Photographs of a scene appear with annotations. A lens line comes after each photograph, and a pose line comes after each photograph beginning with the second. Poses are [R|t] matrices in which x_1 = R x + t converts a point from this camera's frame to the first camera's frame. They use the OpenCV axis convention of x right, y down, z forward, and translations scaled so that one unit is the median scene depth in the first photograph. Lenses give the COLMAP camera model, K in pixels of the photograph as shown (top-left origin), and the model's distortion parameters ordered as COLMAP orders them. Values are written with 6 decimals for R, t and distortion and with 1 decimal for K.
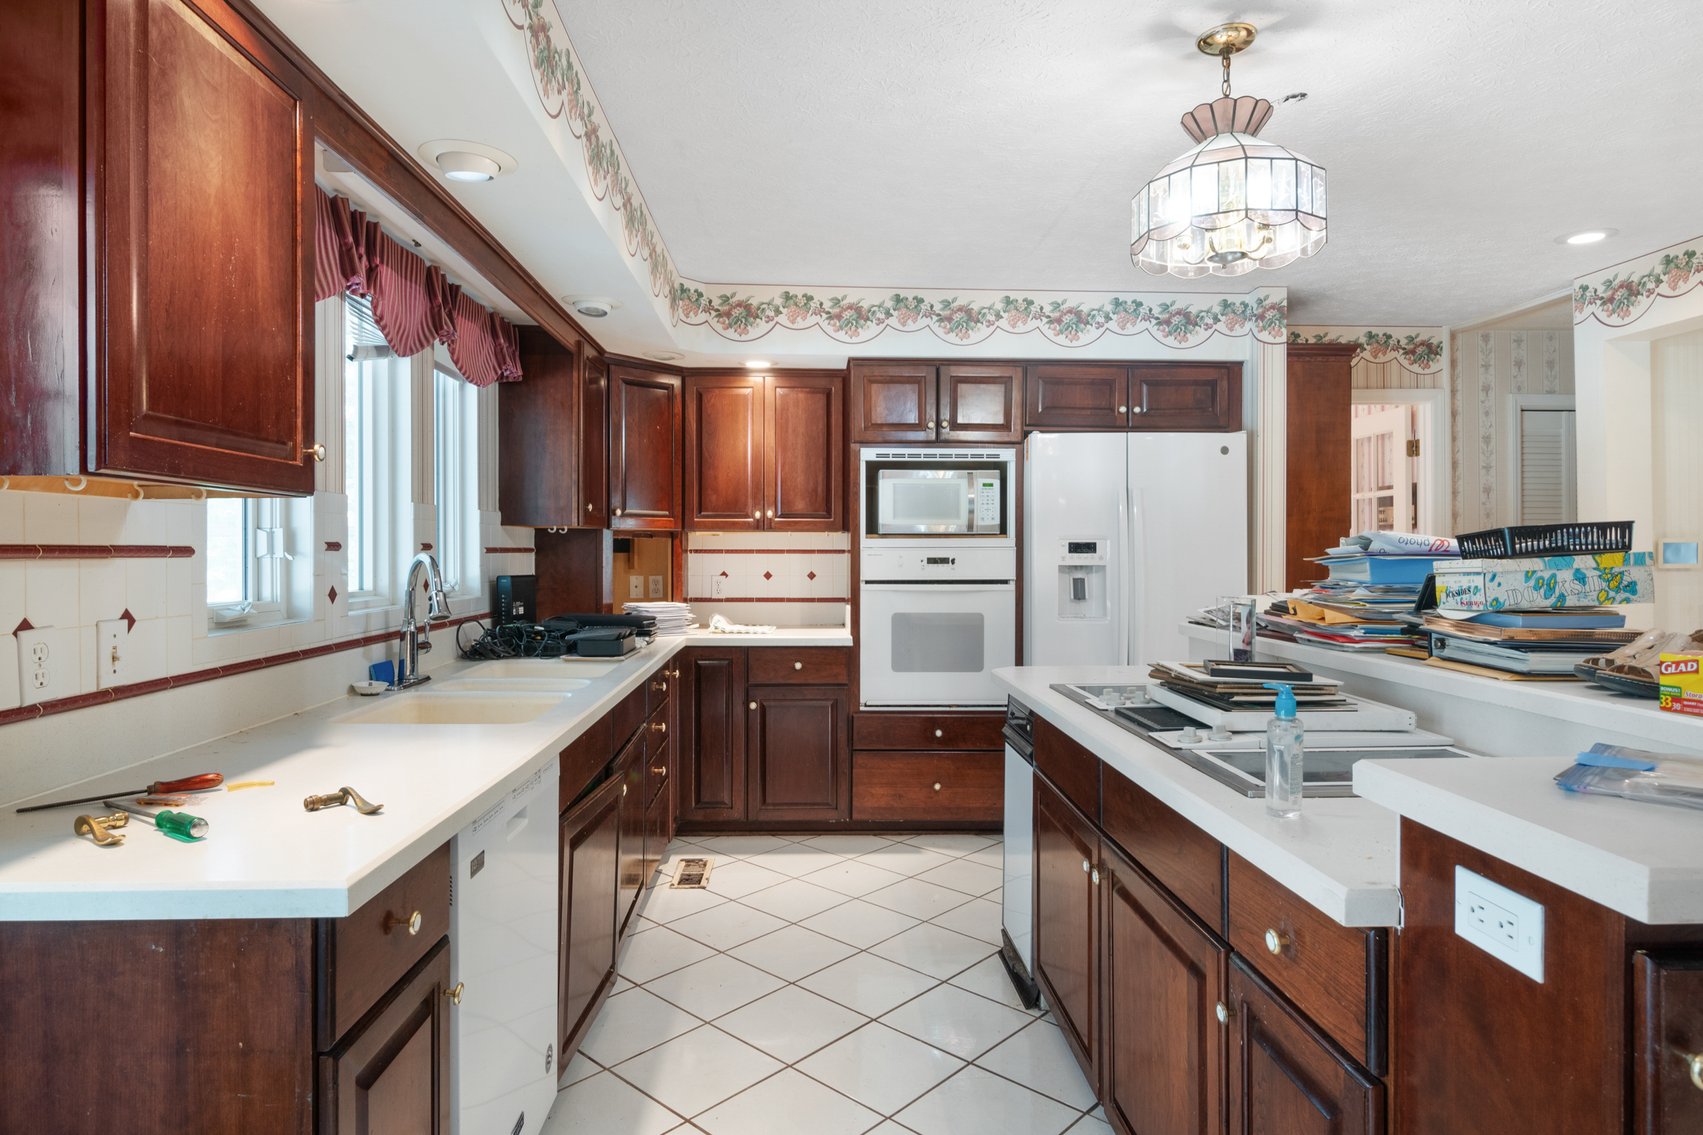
lens RADIAL K [[957.8, 0, 845.3], [0, 957.8, 552.0], [0, 0, 1]] dist [0.000048, -0.000083]
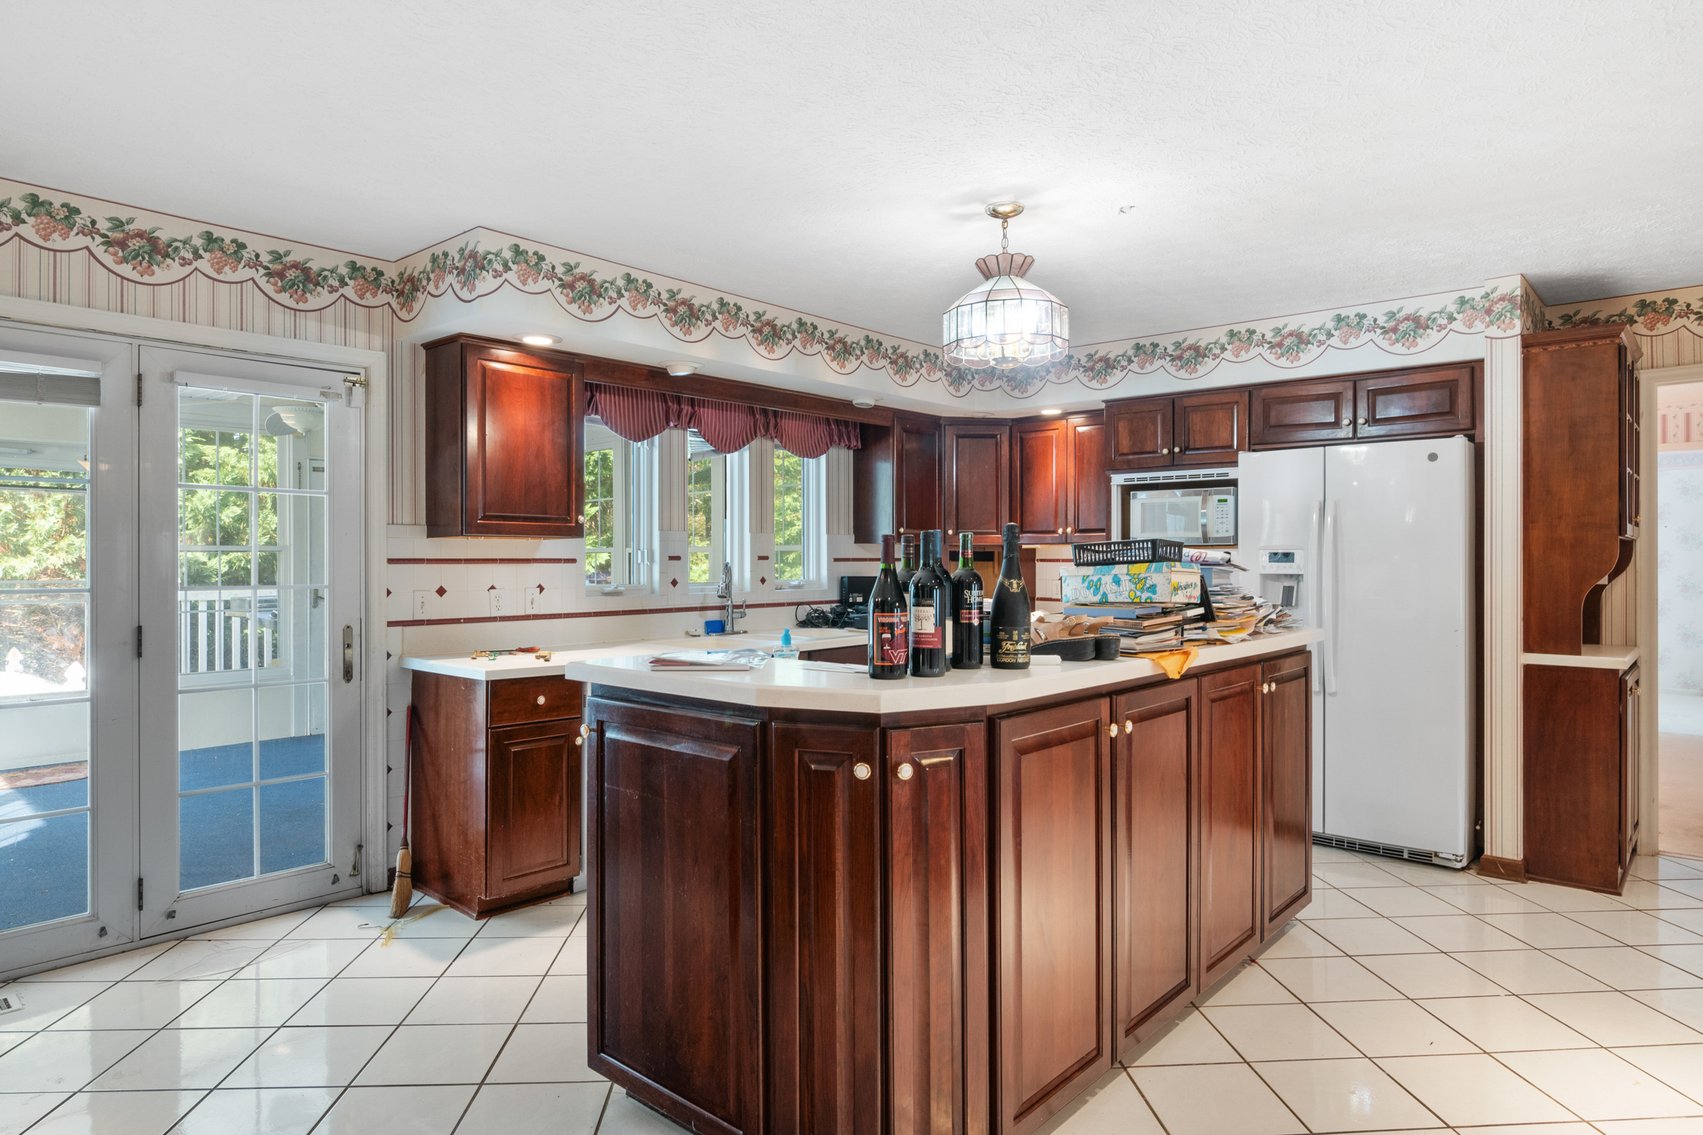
lens RADIAL K [[965.4, 0, 846.2], [0, 965.4, 568.7], [0, 0, 1]] dist [-0.008075, 0.001705]
pose [[0.732493, 0.006464, -0.680744, 0.615939], [-0.000379, 0.999959, 0.009087, -0.001466], [0.680775, -0.006398, 0.732465, -0.120878]]
